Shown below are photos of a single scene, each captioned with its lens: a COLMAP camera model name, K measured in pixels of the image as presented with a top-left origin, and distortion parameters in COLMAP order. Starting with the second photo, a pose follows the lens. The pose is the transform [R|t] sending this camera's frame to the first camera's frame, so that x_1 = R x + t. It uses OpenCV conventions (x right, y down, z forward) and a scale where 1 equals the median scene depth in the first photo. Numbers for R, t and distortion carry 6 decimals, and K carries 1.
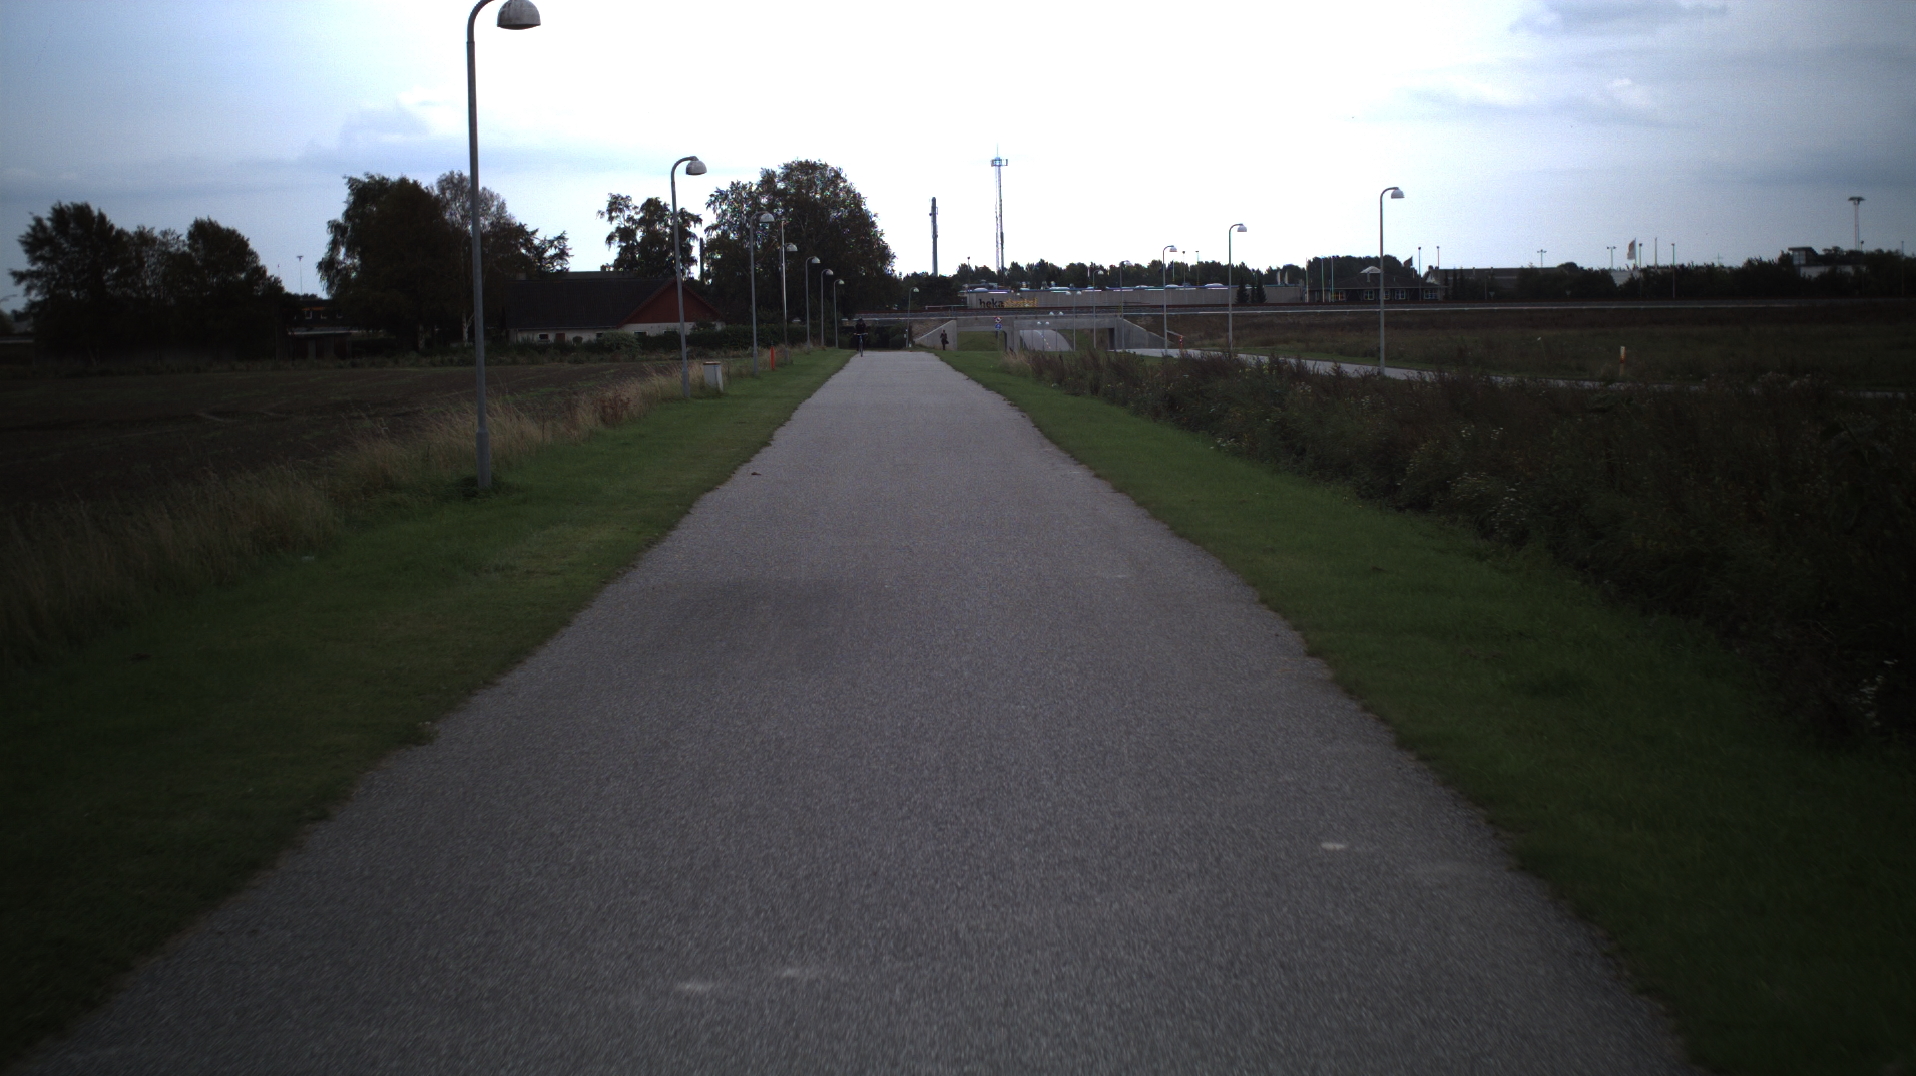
lens RADIAL K [[3231.5, 0, 958.0], [0, 3231.5, 538.0], [0, 0, 1]] dist [-0.265541, 0.225341]
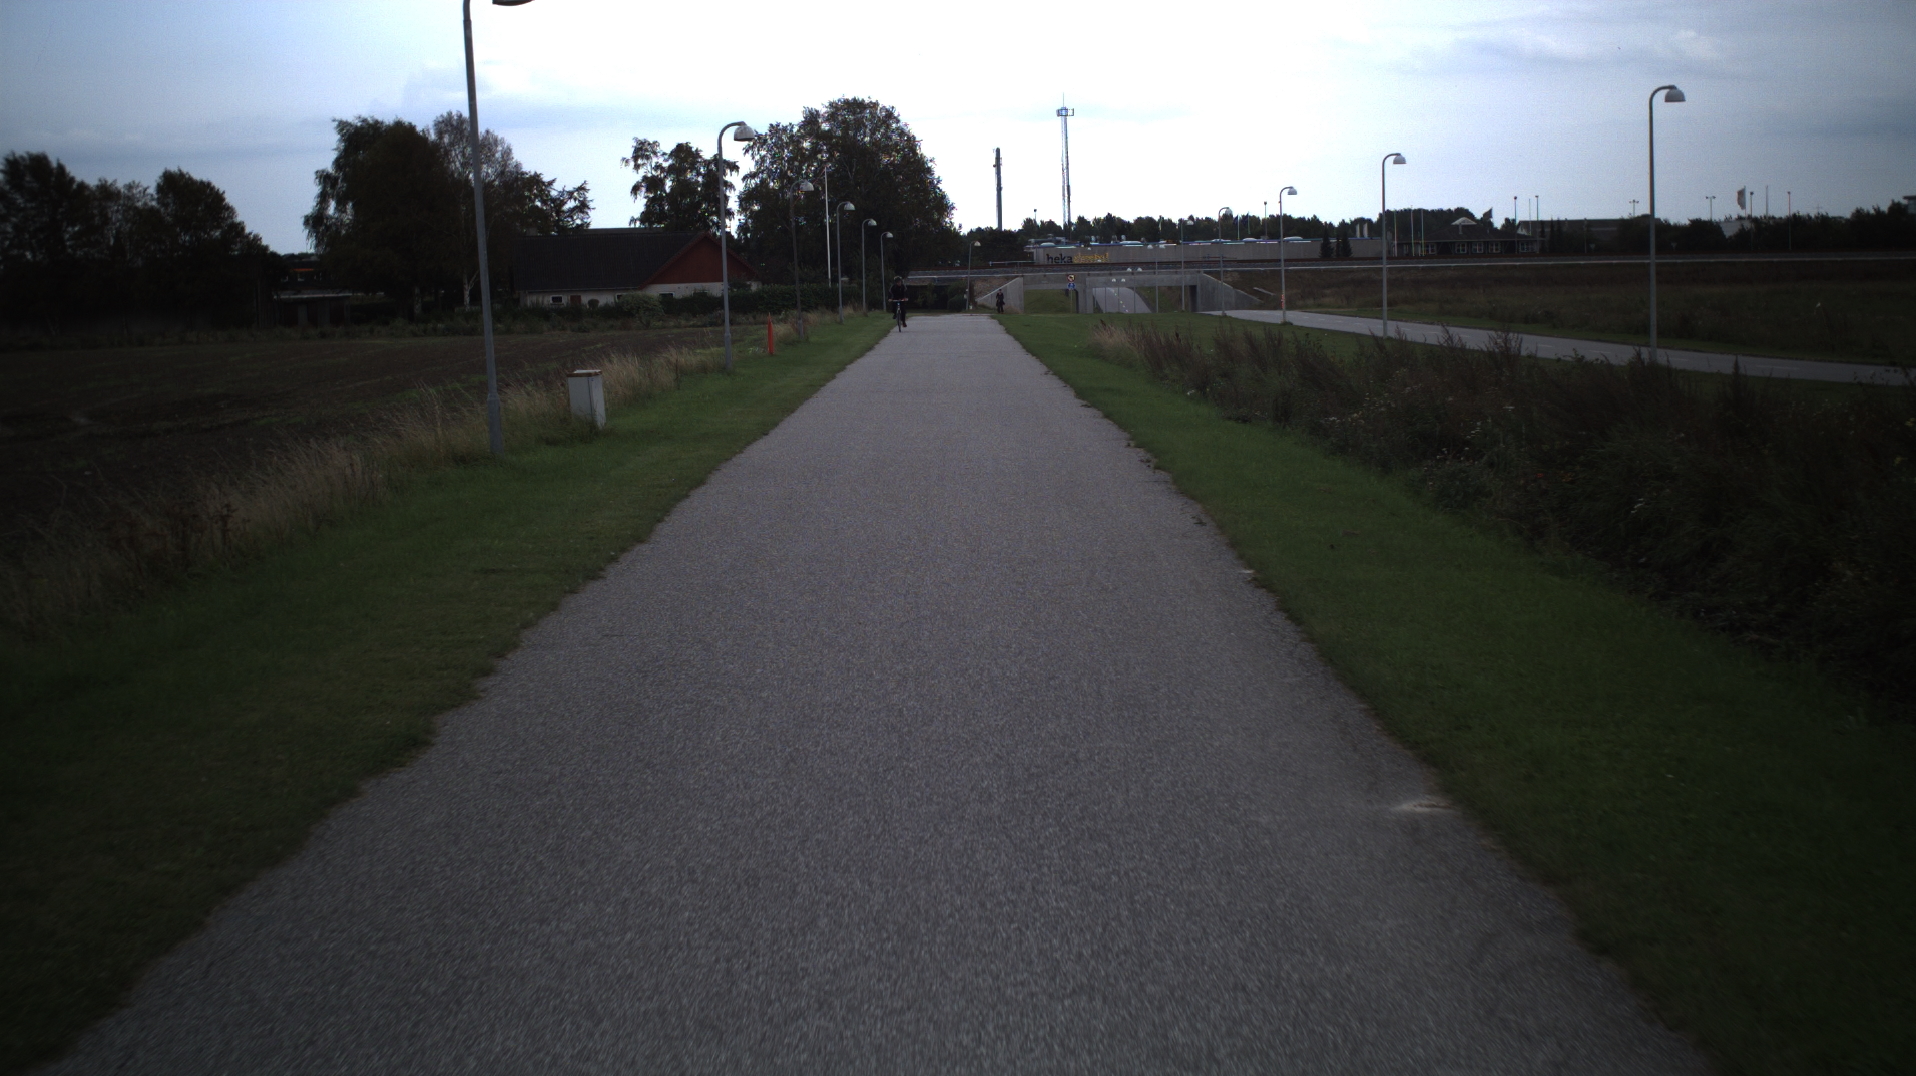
lens RADIAL K [[3231.5, 0, 958.0], [0, 3231.5, 538.0], [0, 0, 1]] dist [-0.265541, 0.225341]
pose [[0.999781, -0.004322, -0.020499, -0.000613], [0.004603, 0.999896, 0.013663, -0.007794], [0.020438, -0.013754, 0.999697, 0.106516]]
